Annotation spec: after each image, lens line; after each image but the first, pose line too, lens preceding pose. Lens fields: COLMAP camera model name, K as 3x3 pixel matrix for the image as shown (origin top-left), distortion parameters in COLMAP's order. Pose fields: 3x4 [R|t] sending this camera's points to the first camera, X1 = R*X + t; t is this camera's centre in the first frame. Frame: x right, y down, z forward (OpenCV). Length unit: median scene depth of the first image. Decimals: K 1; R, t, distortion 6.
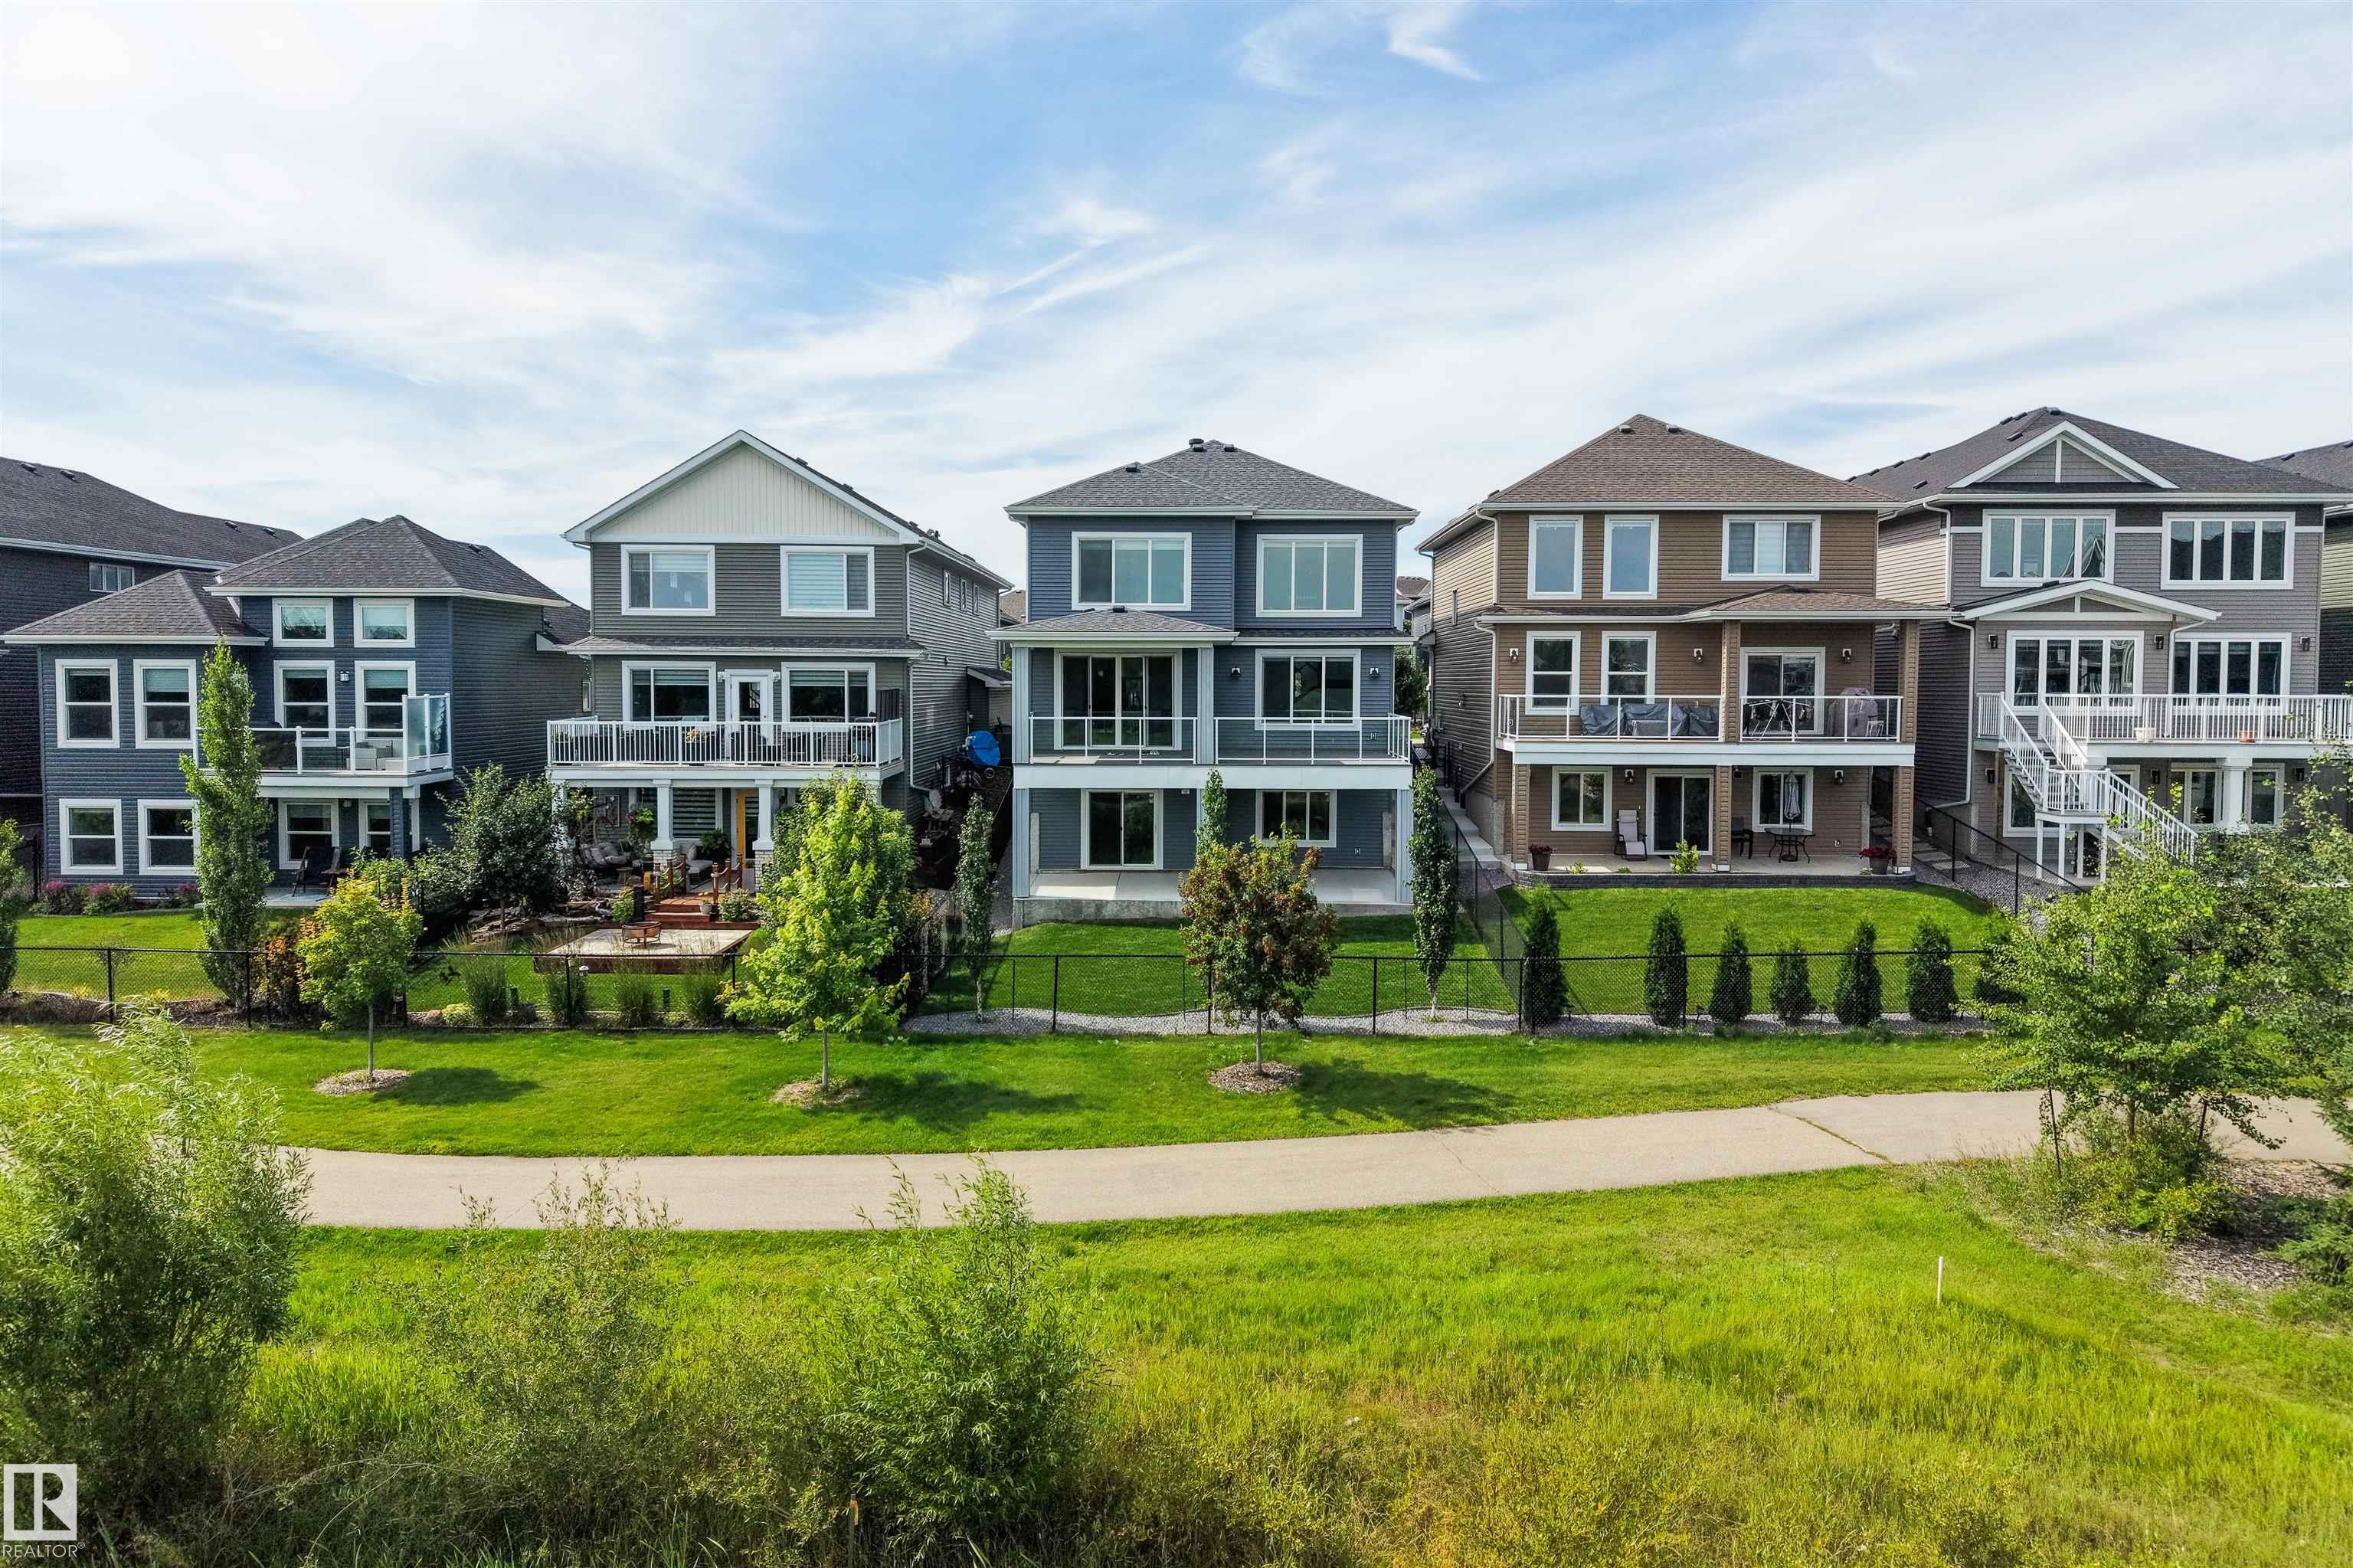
lens RADIAL K [[1595.9, 0, 1189.5], [0, 1595.9, 769.9], [0, 0, 1]] dist [0.014167, -0.018700]
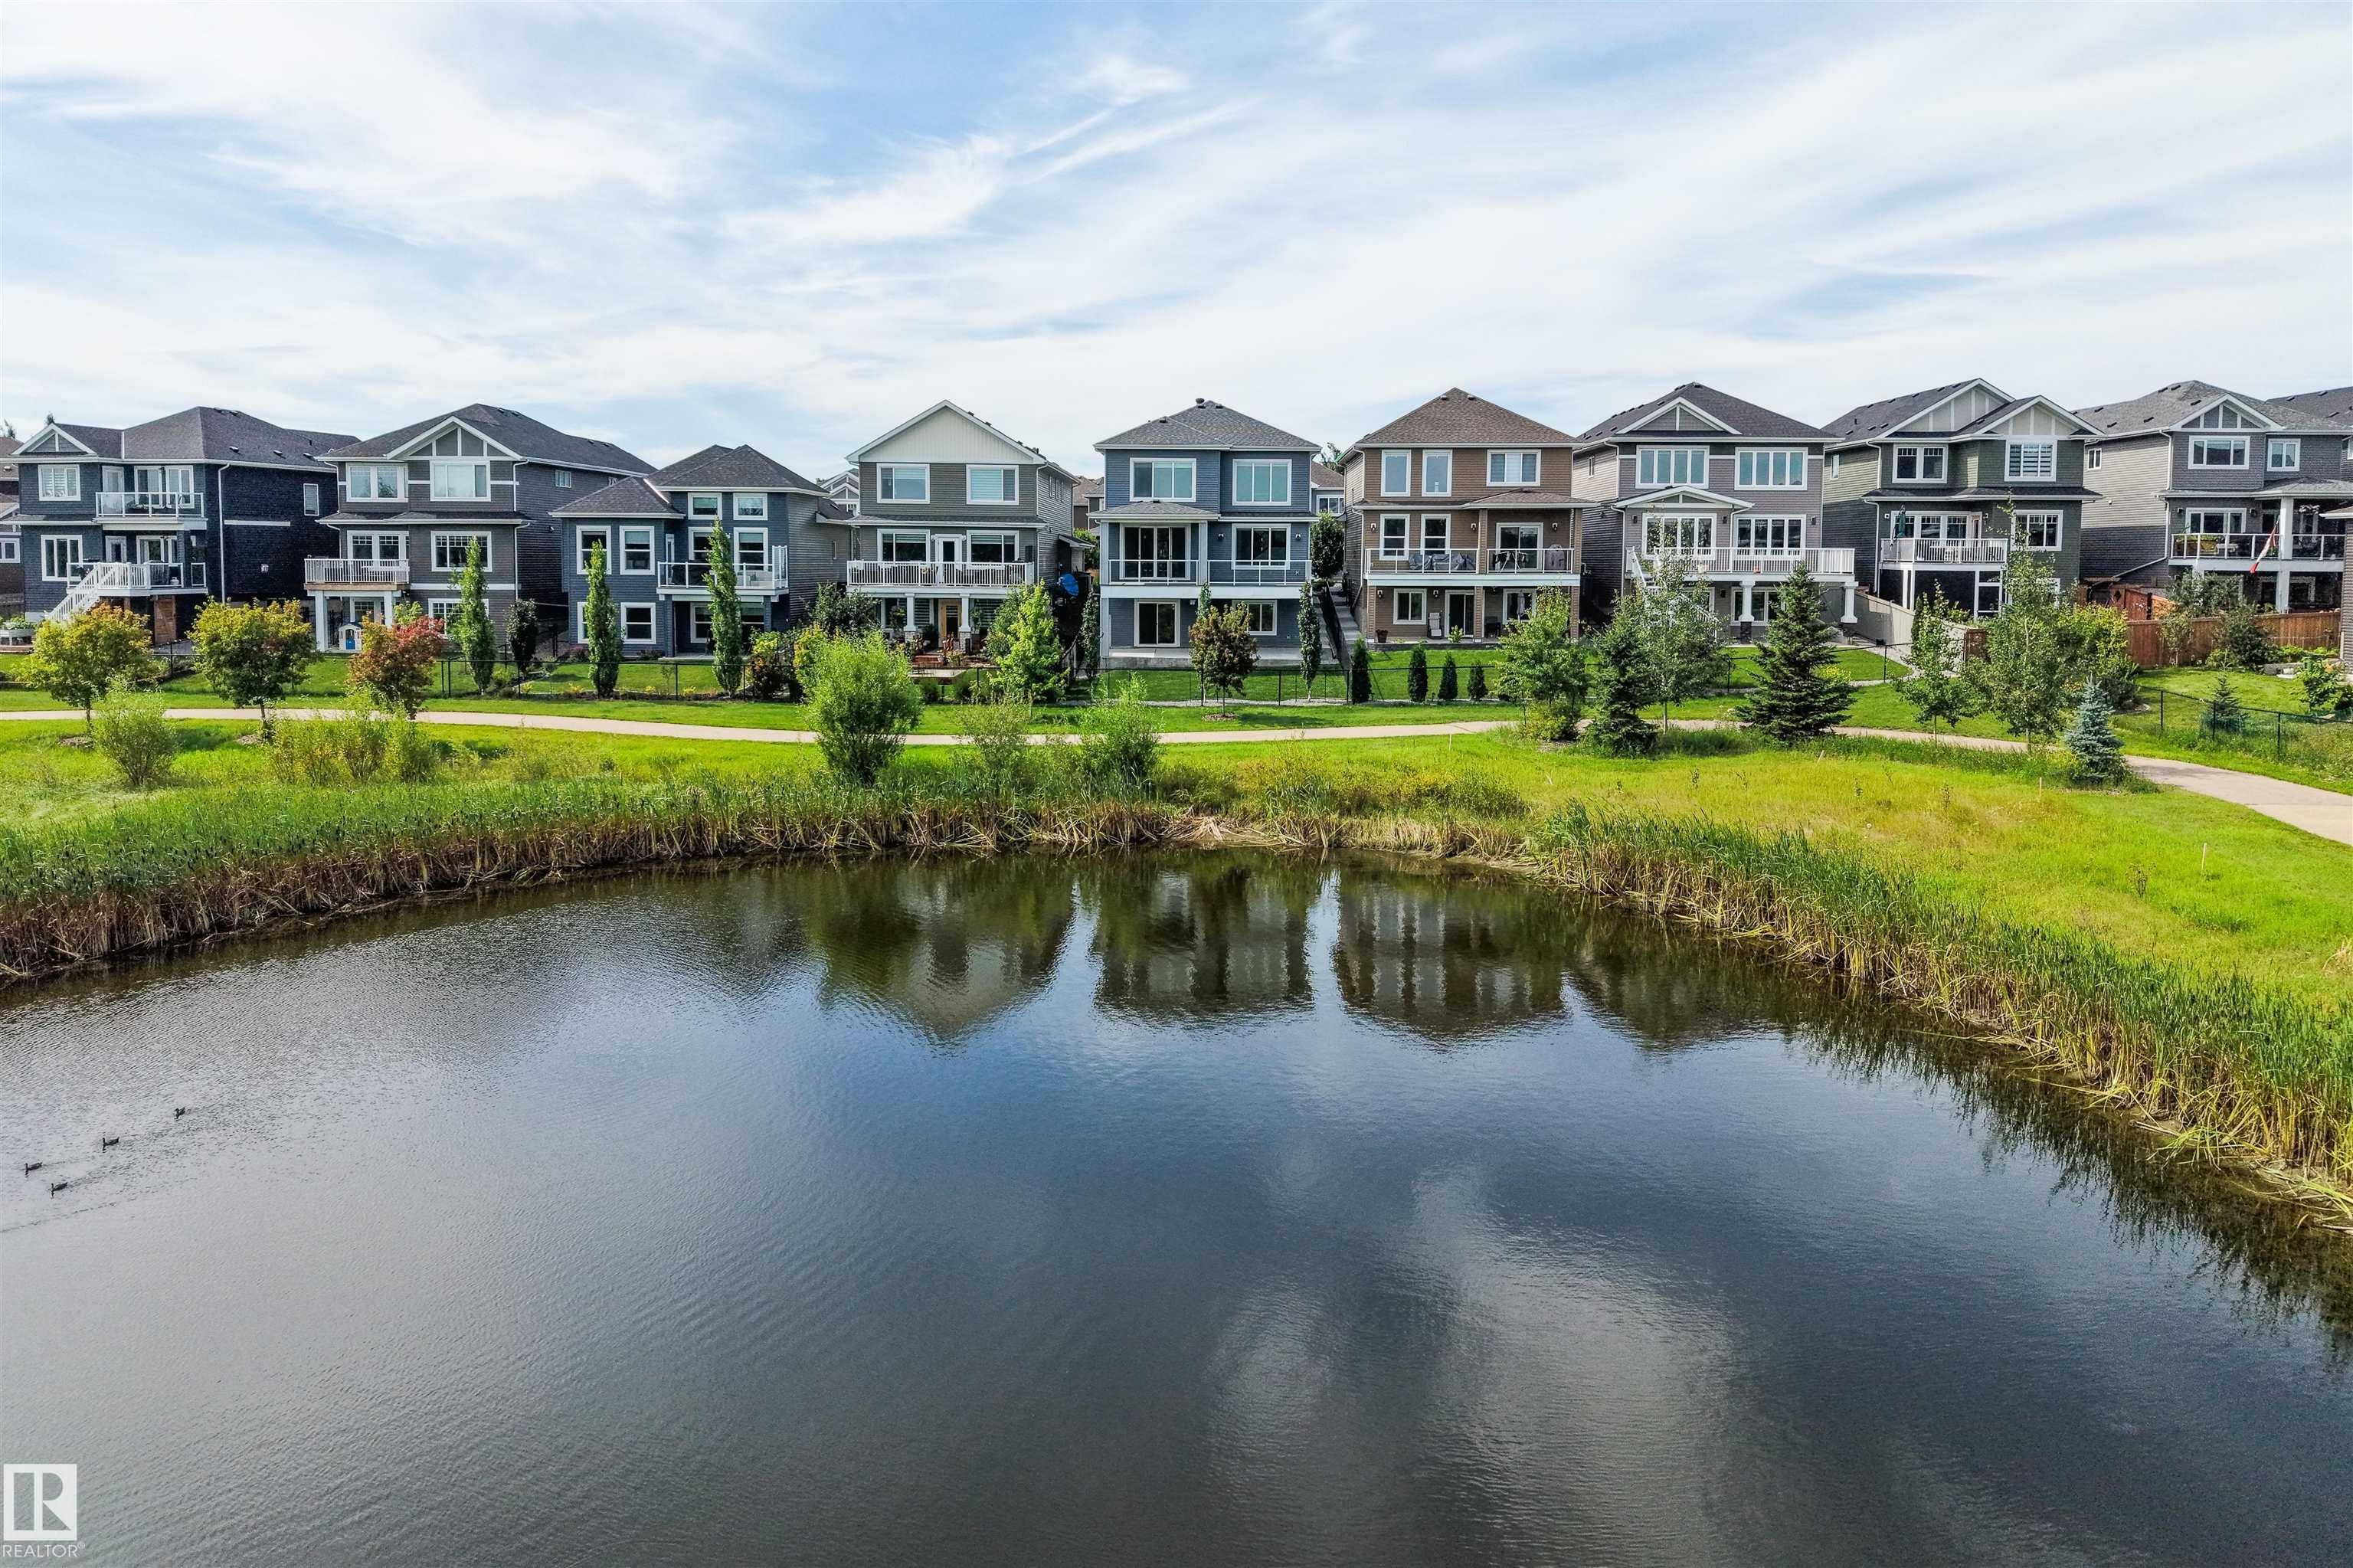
lens RADIAL K [[1595.9, 0, 1235.7], [0, 1595.9, 741.5], [0, 0, 1]] dist [0.014167, -0.018700]
pose [[0.999794, 0.000169, 0.020297, 0.009664], [-0.001429, 0.998070, 0.062085, 0.059770], [-0.020247, -0.062101, 0.997864, -0.826679]]
